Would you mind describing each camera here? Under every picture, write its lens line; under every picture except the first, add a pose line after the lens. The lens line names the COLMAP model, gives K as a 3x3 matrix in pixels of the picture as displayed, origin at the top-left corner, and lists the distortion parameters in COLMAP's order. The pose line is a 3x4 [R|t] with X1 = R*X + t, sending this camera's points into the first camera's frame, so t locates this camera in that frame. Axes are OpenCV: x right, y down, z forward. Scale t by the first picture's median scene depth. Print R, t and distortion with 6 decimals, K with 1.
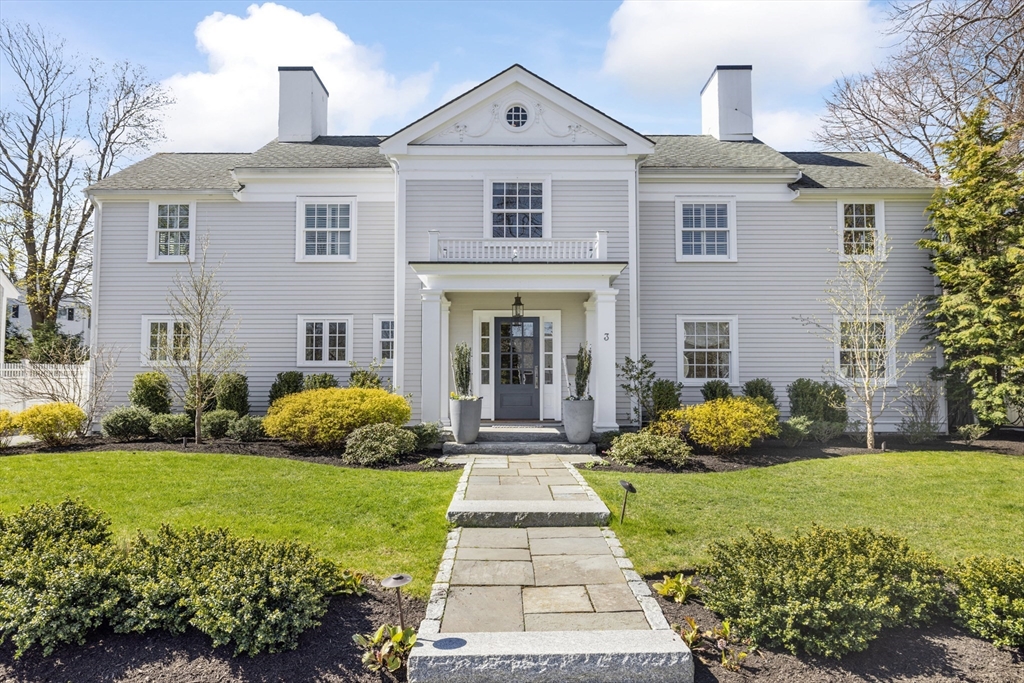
lens RADIAL K [[605.7, 0, 506.3], [0, 605.7, 360.8], [0, 0, 1]] dist [0.017716, 0.003219]
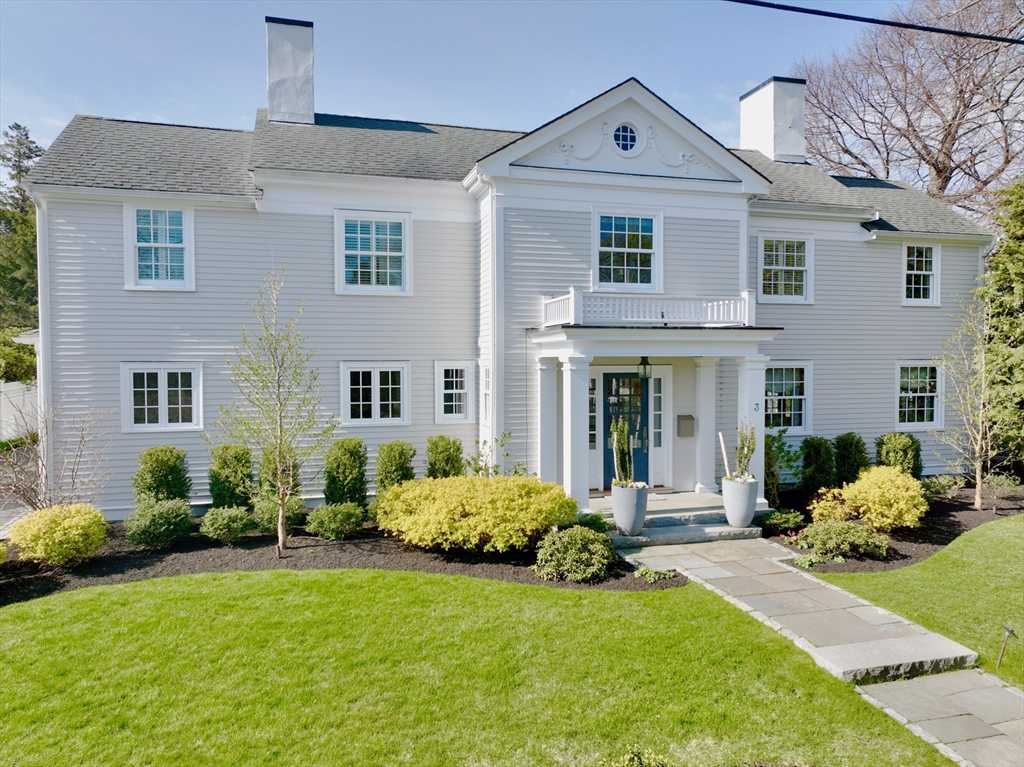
lens RADIAL K [[718.8, 0, 511.7], [0, 718.8, 384.7], [0, 0, 1]] dist [0.037907, -0.006114]
pose [[0.961786, -0.012707, 0.273506, -0.388499], [-0.009184, 0.996863, 0.078608, -0.122747], [-0.273647, -0.078116, 0.958653, 0.034294]]
